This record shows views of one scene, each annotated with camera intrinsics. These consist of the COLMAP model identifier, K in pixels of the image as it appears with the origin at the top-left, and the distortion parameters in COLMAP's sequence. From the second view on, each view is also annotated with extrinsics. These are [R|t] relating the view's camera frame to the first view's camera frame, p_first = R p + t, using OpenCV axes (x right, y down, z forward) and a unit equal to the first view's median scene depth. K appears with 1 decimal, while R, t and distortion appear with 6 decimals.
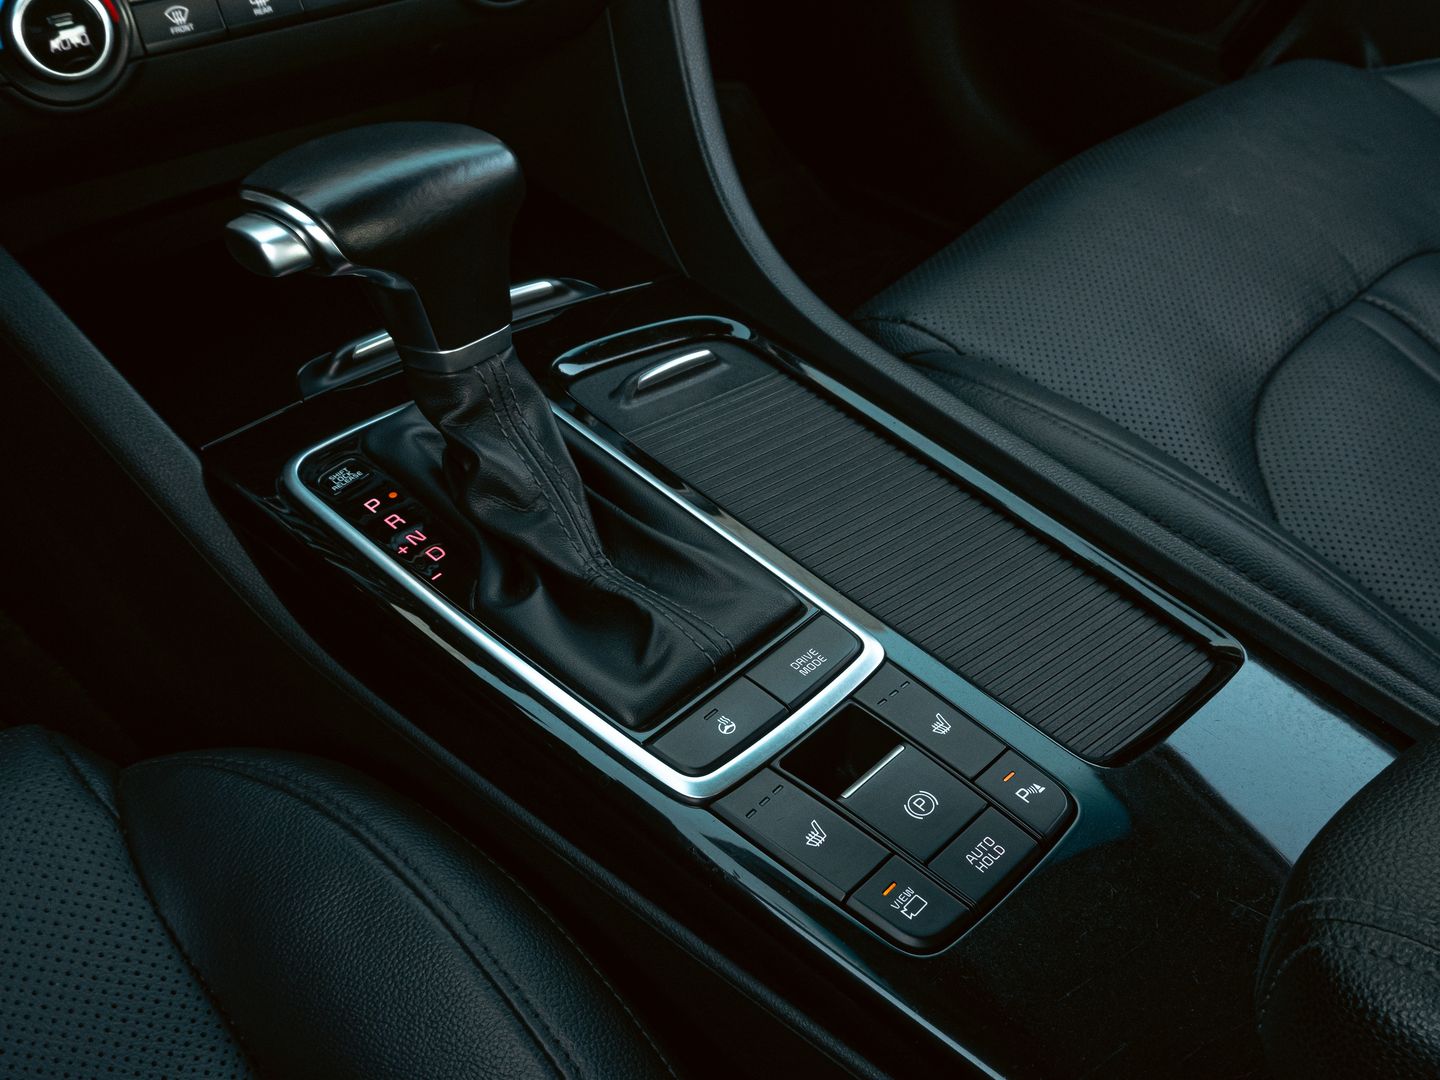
lens RADIAL K [[1493.8, 0, 762.0], [0, 1493.8, 550.1], [0, 0, 1]] dist [0.002164, 0.000000]
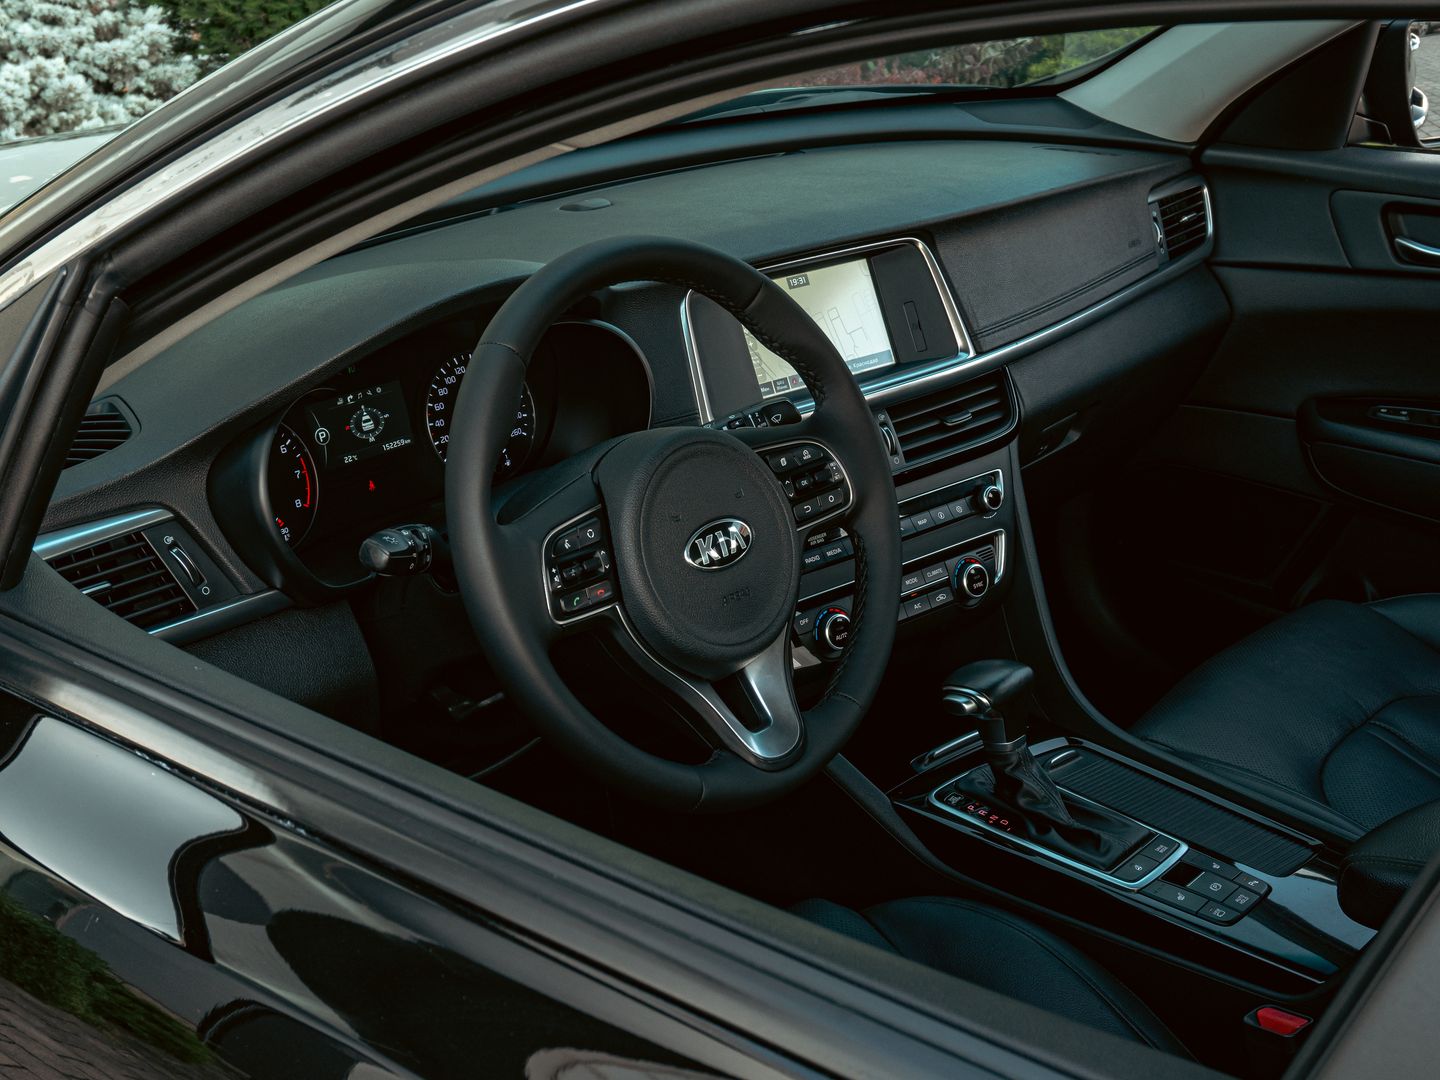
lens RADIAL K [[2363.9, 0, 723.9], [0, 2363.9, 615.9], [0, 0, 1]] dist [0.230338, 0.000000]
pose [[0.996499, -0.045924, 0.069861, -0.930488], [0.063369, 0.959963, -0.272867, 0.715772], [-0.054533, 0.276338, 0.959512, -2.863788]]
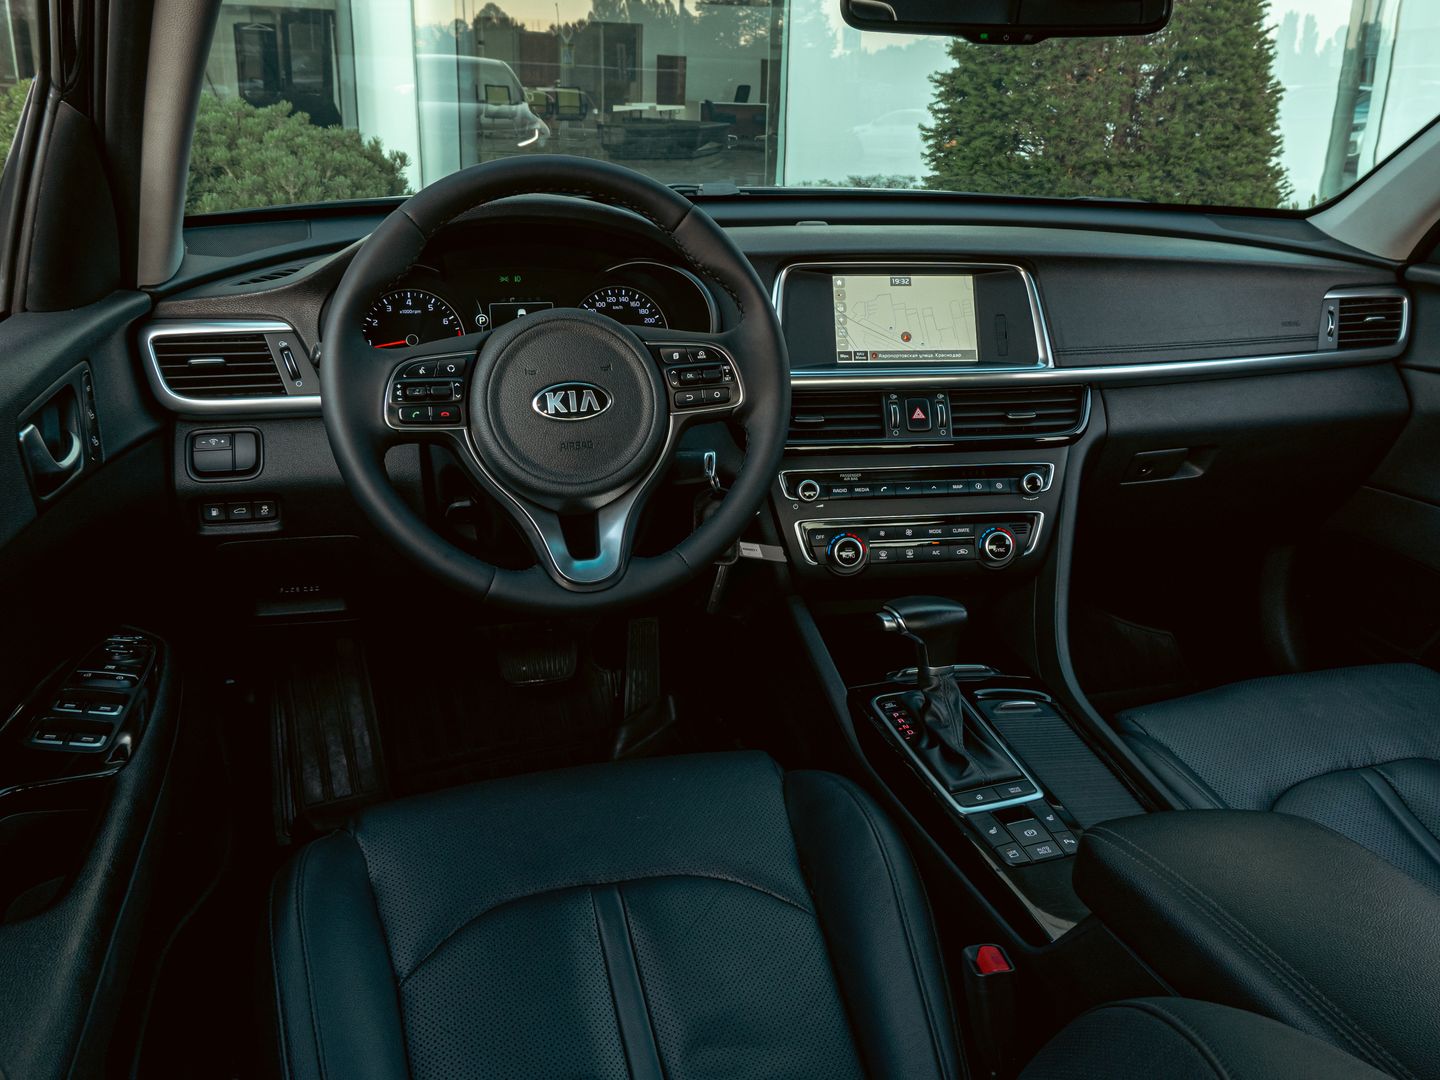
lens RADIAL K [[1285.1, 0, 730.3], [0, 1285.1, 551.7], [0, 0, 1]] dist [-0.005335, 0.040952]
pose [[0.865719, 0.170171, -0.470715, 0.600219], [-0.319155, 0.912127, -0.257226, 0.435258], [0.385580, 0.372916, 0.843956, -1.401452]]
